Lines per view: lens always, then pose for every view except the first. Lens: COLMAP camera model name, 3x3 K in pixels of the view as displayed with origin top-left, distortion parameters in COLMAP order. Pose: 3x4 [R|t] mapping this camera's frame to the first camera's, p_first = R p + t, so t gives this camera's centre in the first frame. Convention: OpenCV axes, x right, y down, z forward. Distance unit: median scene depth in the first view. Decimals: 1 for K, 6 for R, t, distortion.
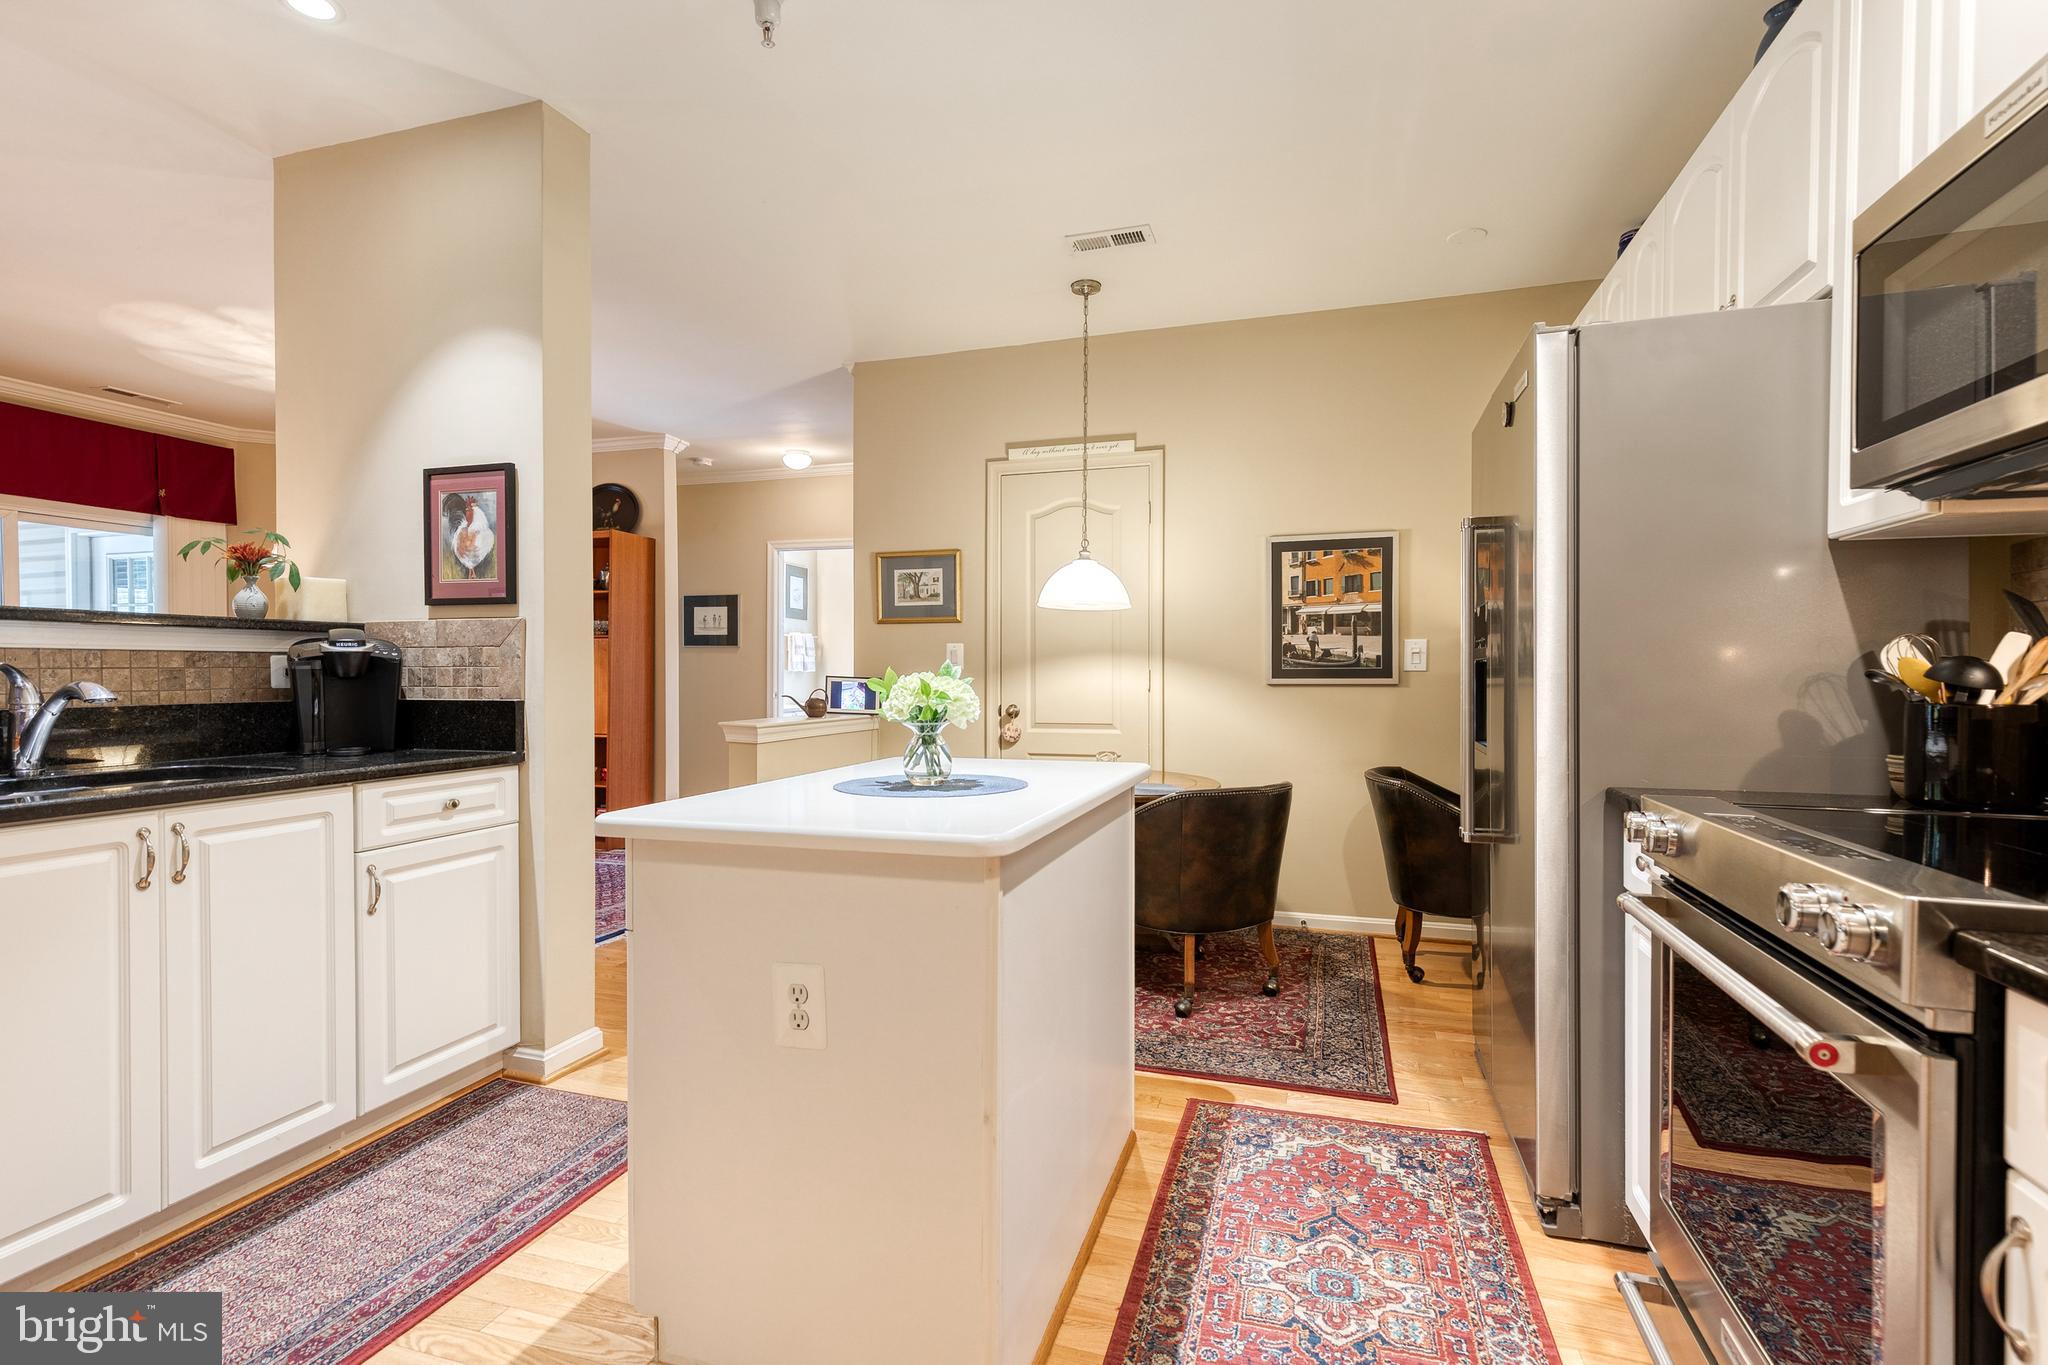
lens RADIAL K [[946.8, 0, 1024.0], [0, 946.8, 682.5], [0, 0, 1]] dist [0.010397, -0.000080]
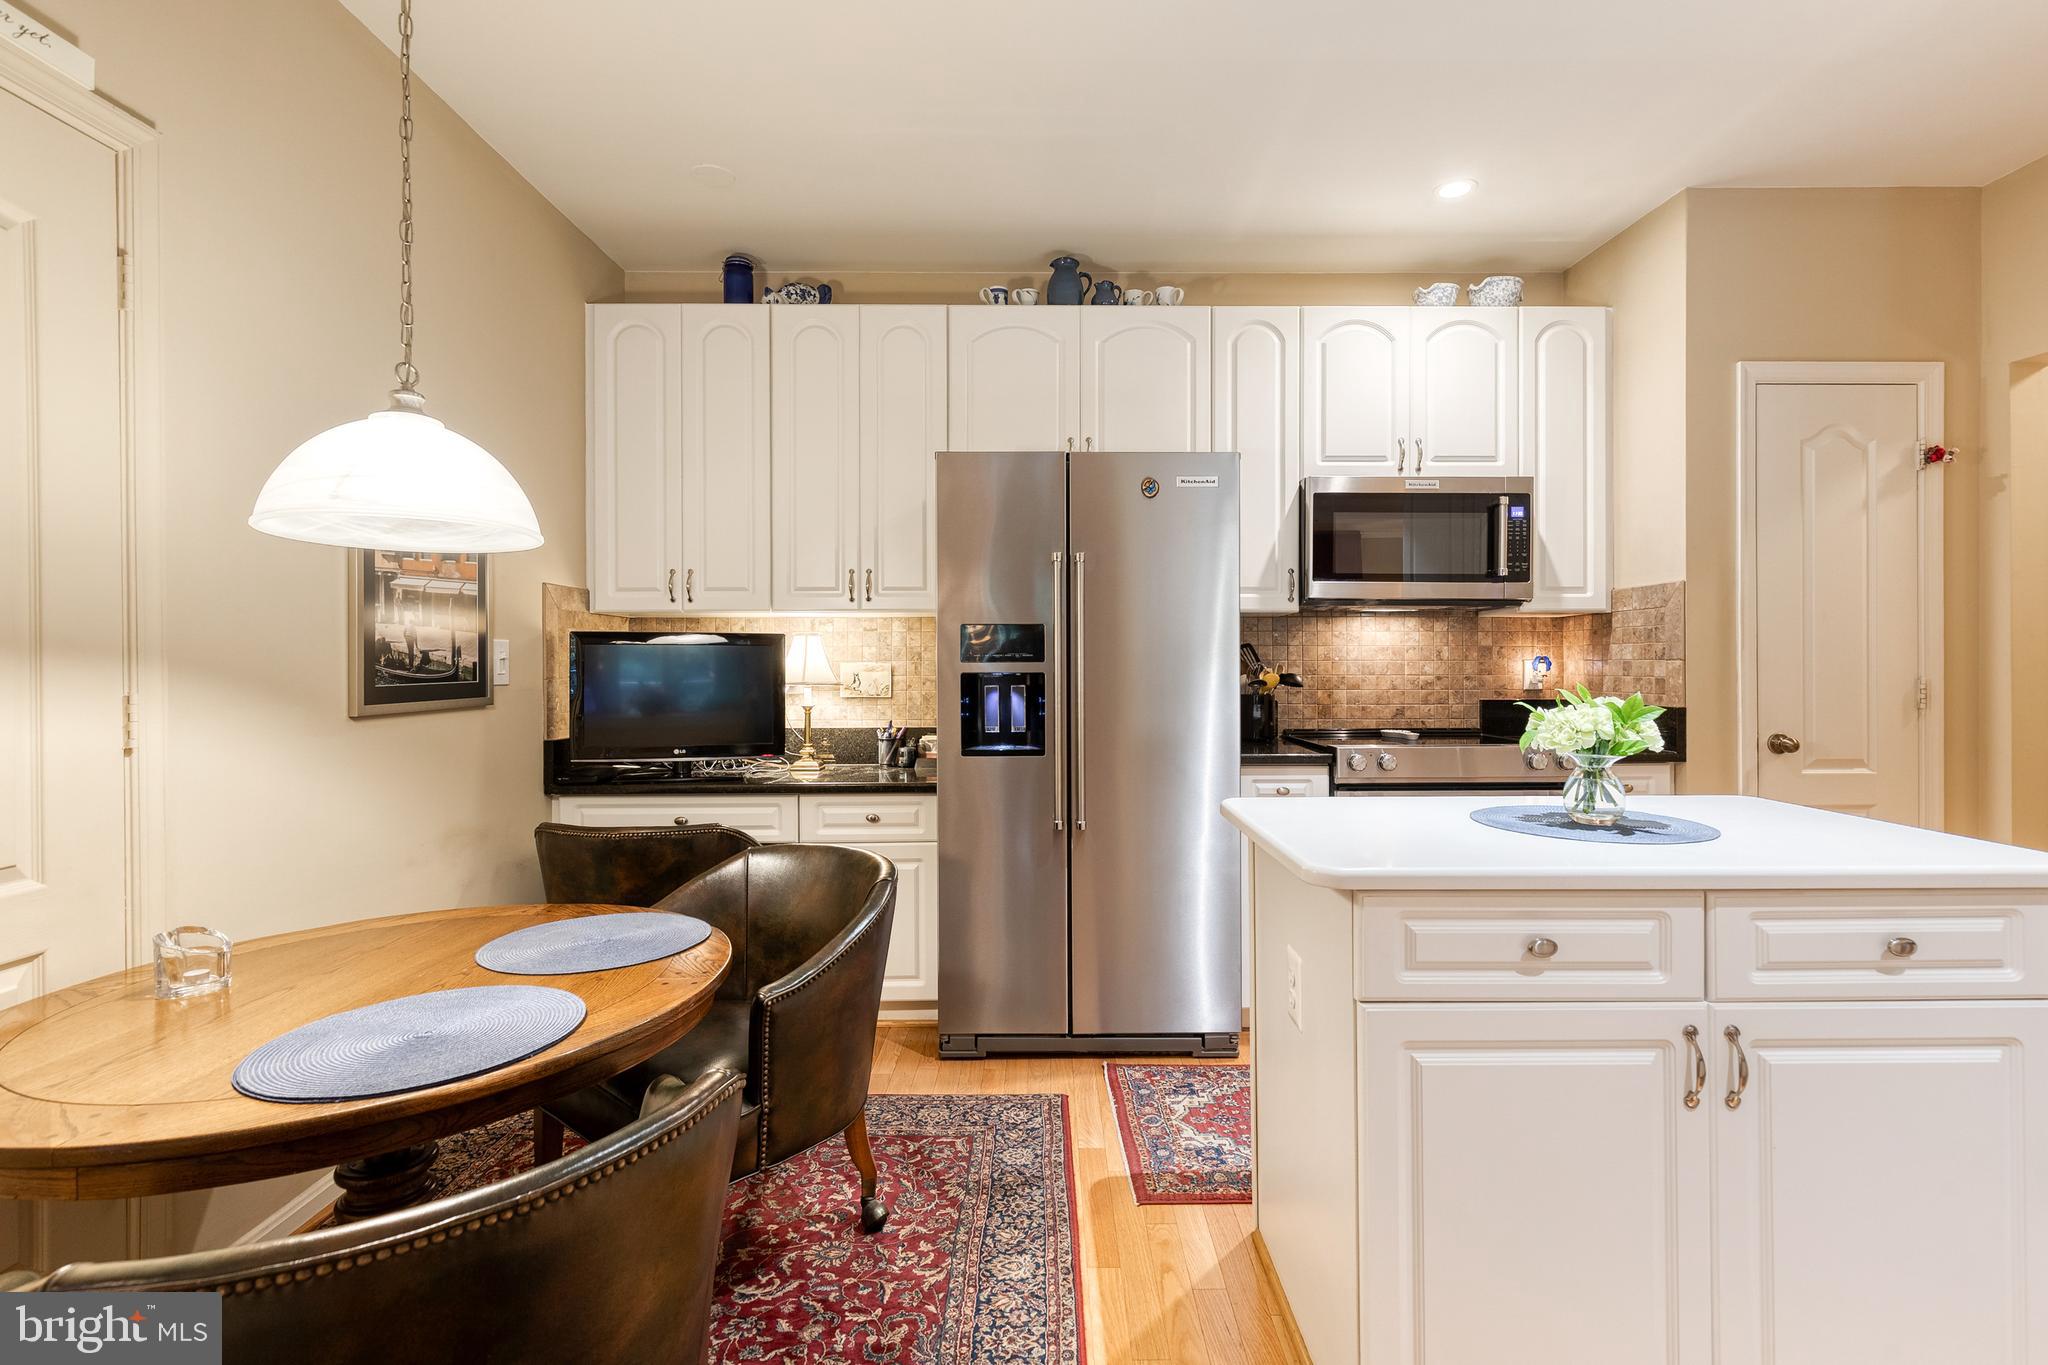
lens RADIAL K [[944.3, 0, 1049.3], [0, 944.3, 662.5], [0, 0, 1]] dist [0.008822, -0.000289]
pose [[-0.319202, 0.001935, 0.947685, -0.510738], [0.014018, 0.999898, 0.002680, -0.034297], [-0.947583, 0.014140, -0.319197, 1.153979]]
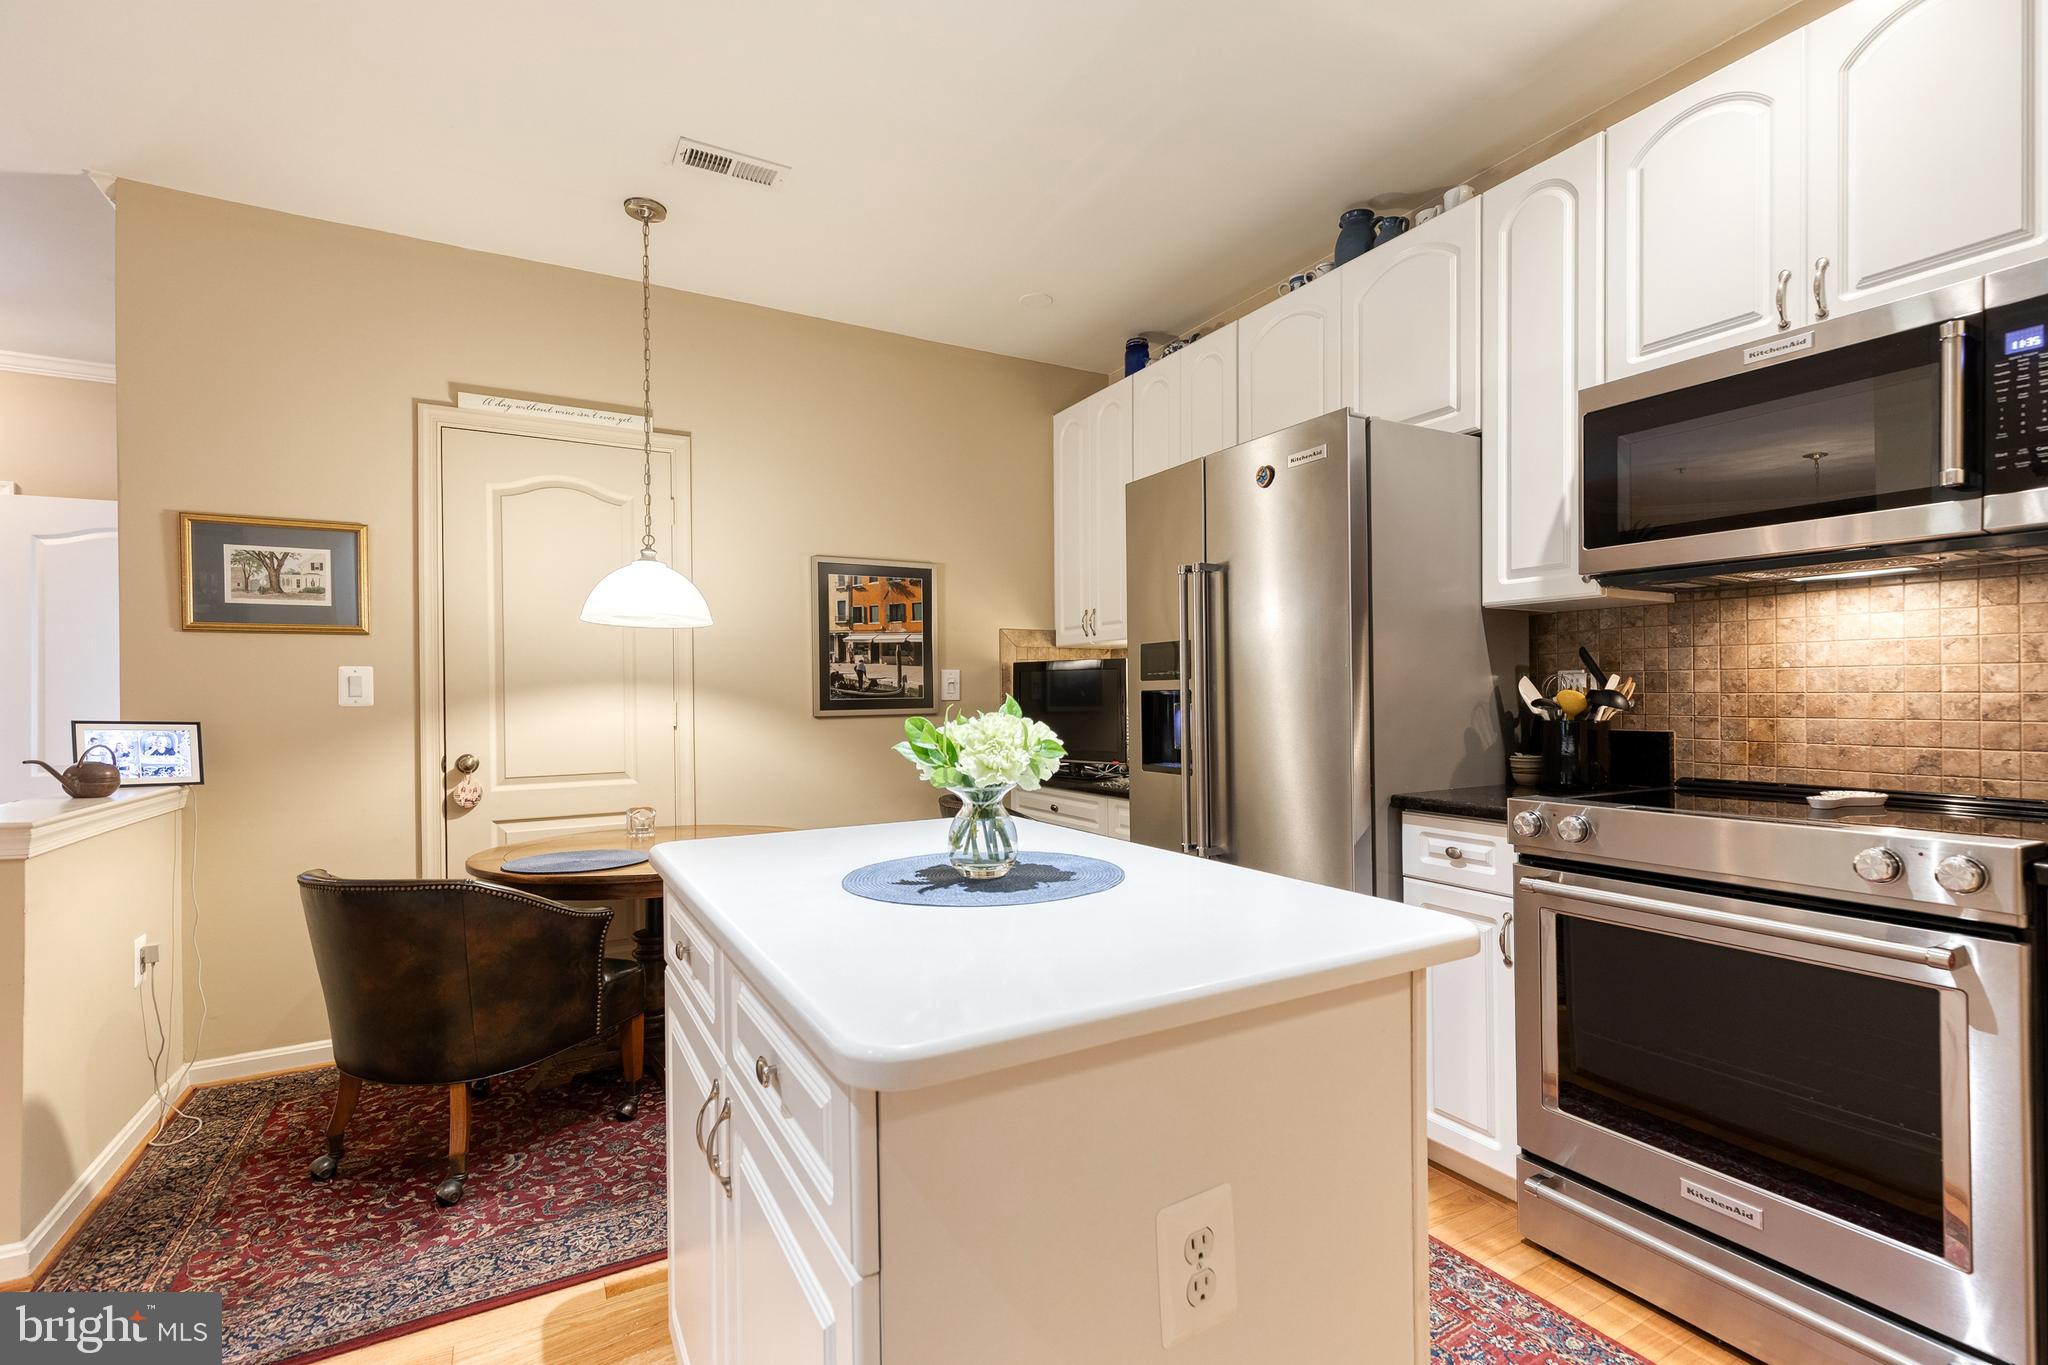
lens RADIAL K [[933.0, 0, 1042.5], [0, 933.0, 695.4], [0, 0, 1]] dist [0.010935, -0.000337]
pose [[0.671219, -0.007069, 0.741226, -0.377541], [0.018186, 0.999811, -0.006933, -0.012249], [-0.741036, 0.018134, 0.671220, 0.332685]]
